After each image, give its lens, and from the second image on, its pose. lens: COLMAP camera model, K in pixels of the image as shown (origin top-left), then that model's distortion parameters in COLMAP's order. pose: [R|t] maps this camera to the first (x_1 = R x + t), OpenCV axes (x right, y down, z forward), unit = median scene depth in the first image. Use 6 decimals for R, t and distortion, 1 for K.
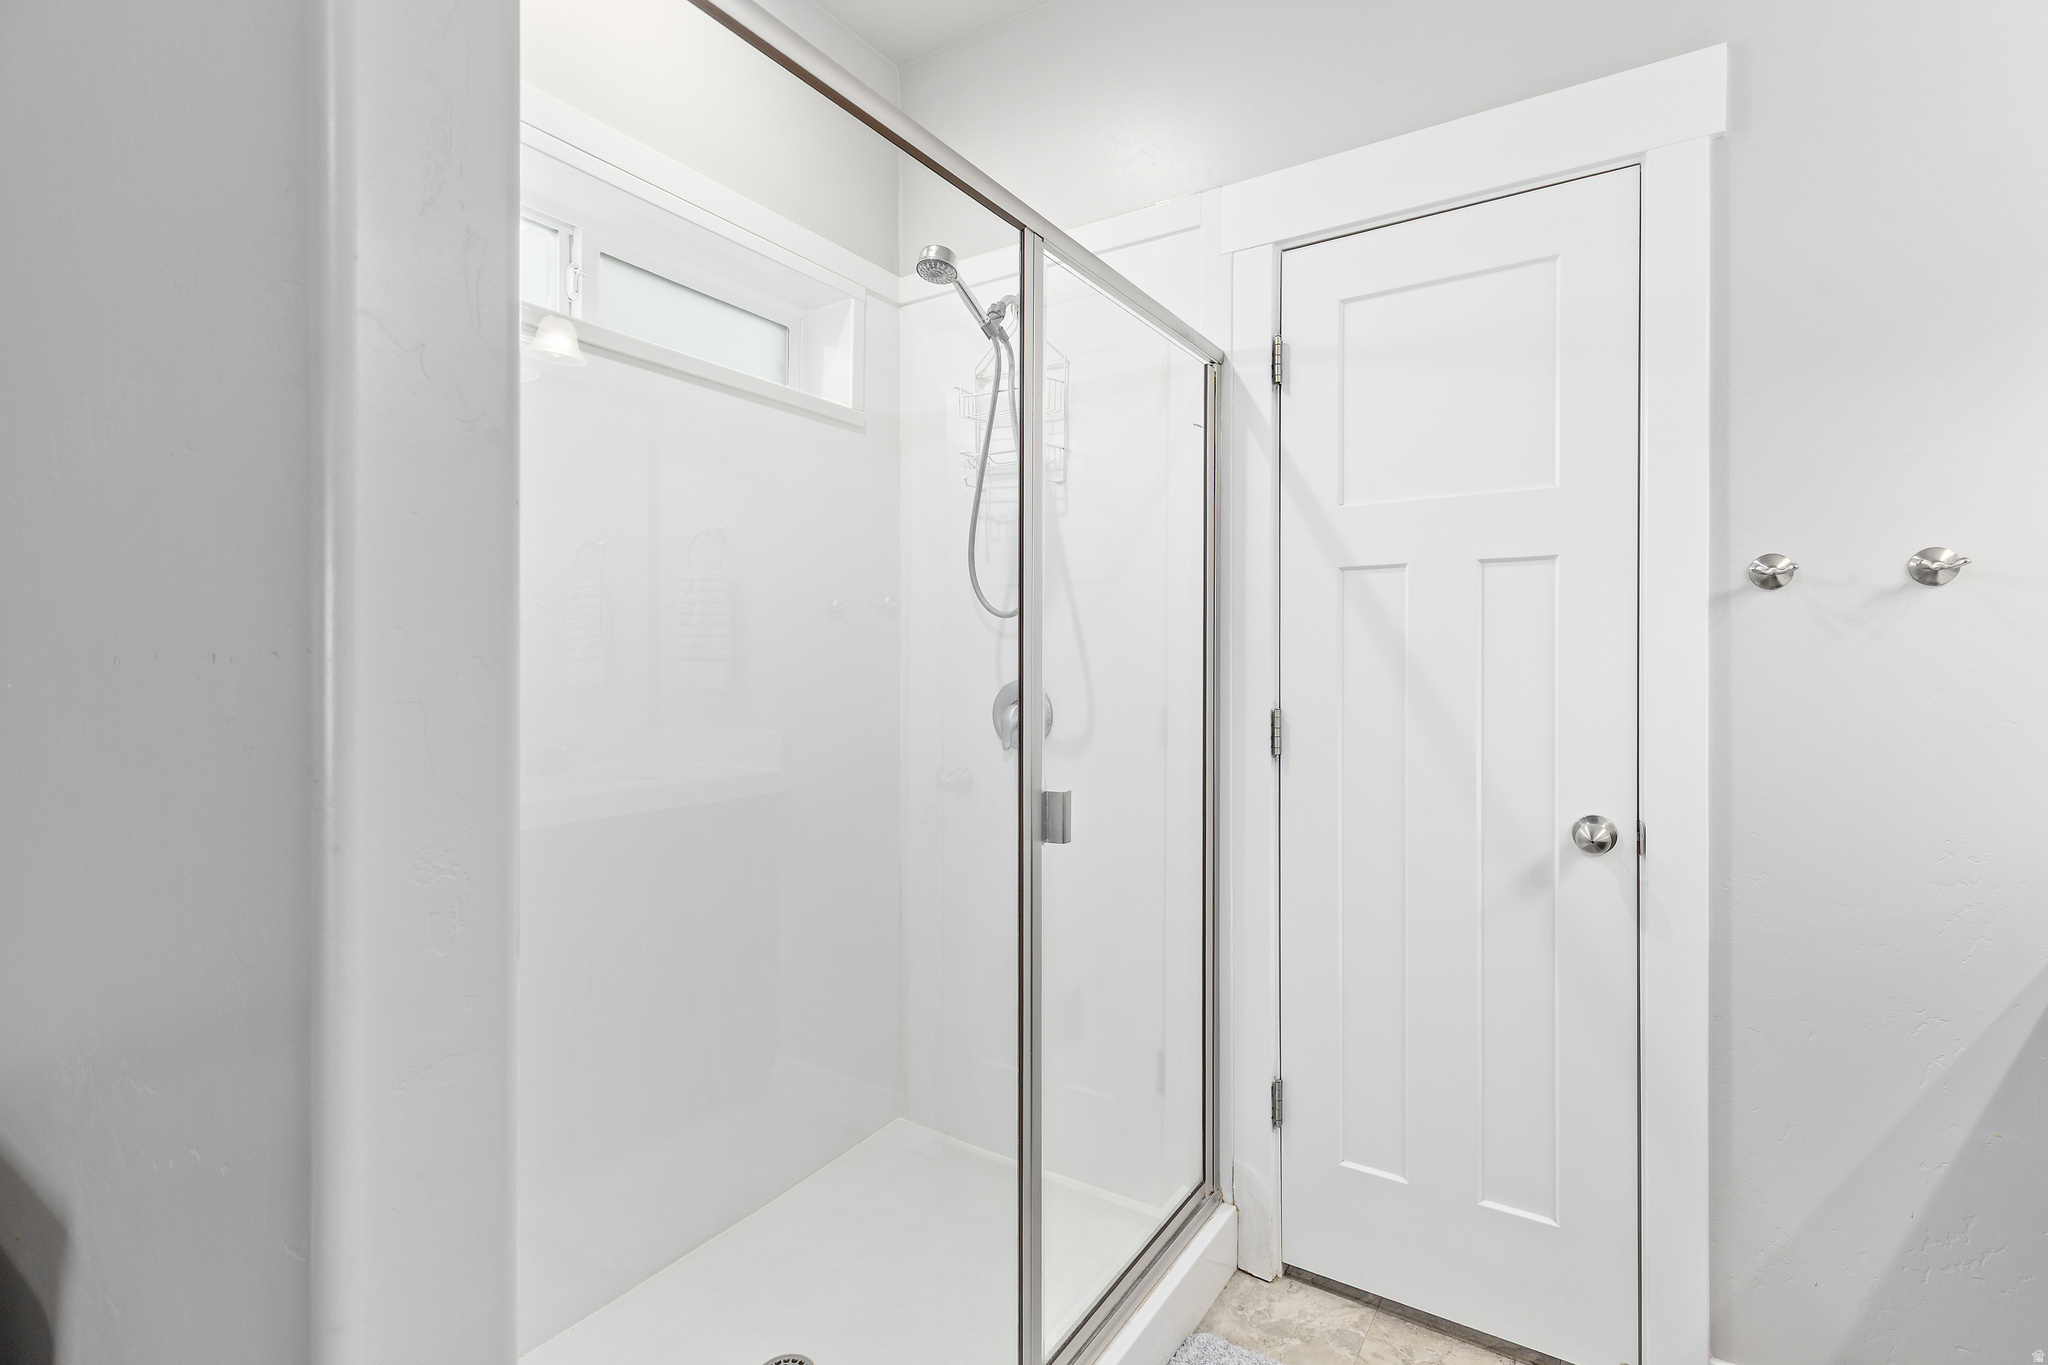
lens RADIAL K [[936.6, 0, 1025.1], [0, 936.6, 681.6], [0, 0, 1]] dist [-0.000001, 0.000000]
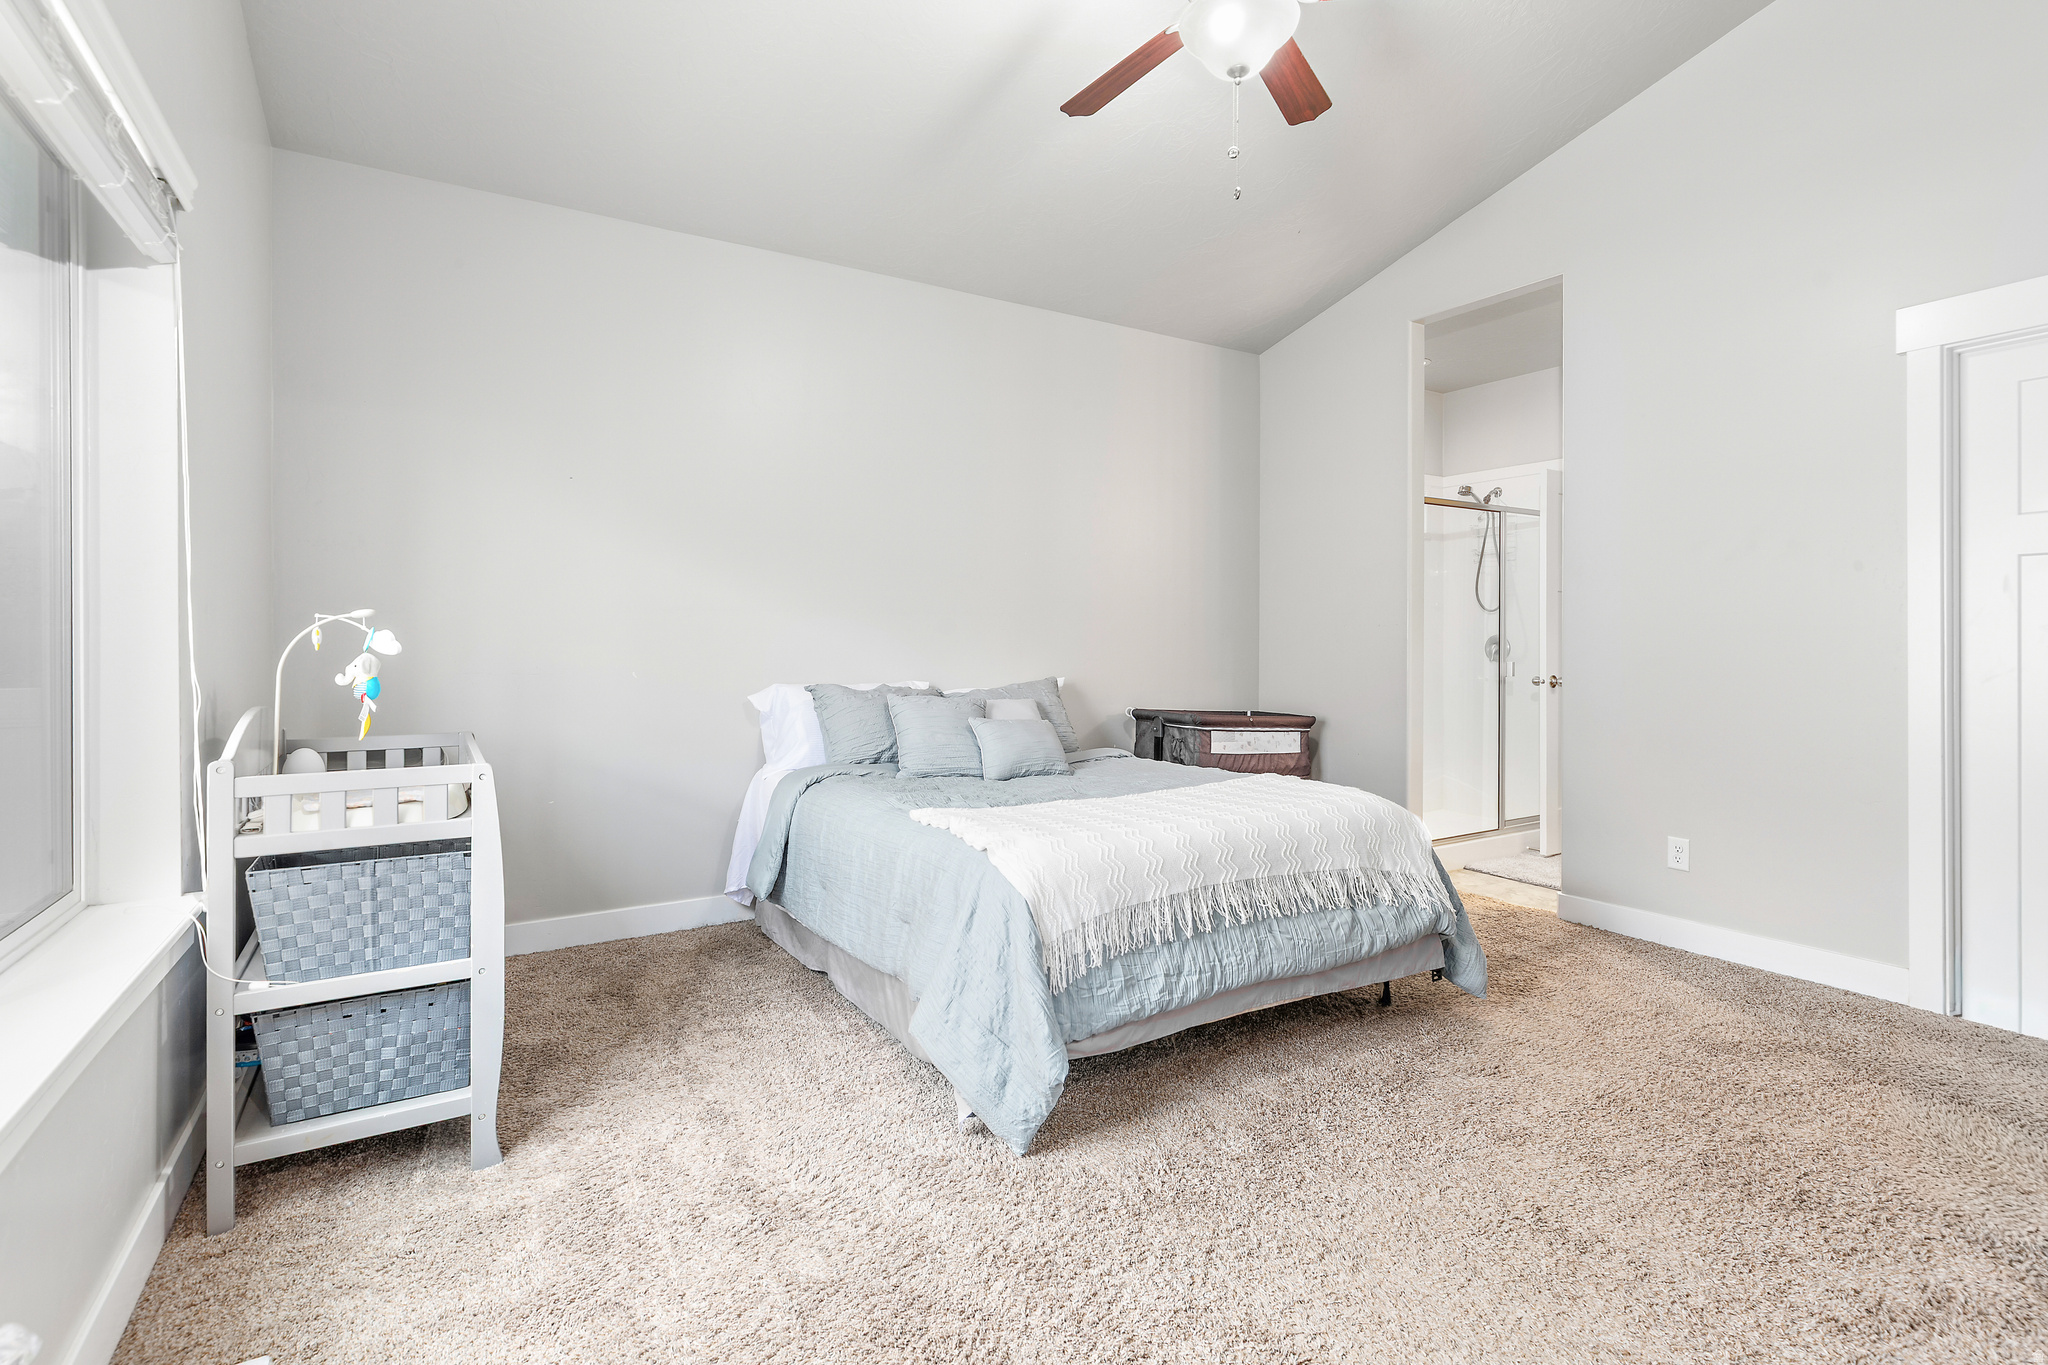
lens RADIAL K [[992.4, 0, 1020.1], [0, 992.4, 666.7], [0, 0, 1]] dist [0.003631, 0.001975]
pose [[0.893553, 0.008837, -0.448871, 0.048172], [-0.003817, 0.999920, 0.012087, 0.058758], [0.448942, -0.009087, 0.893515, -2.091205]]
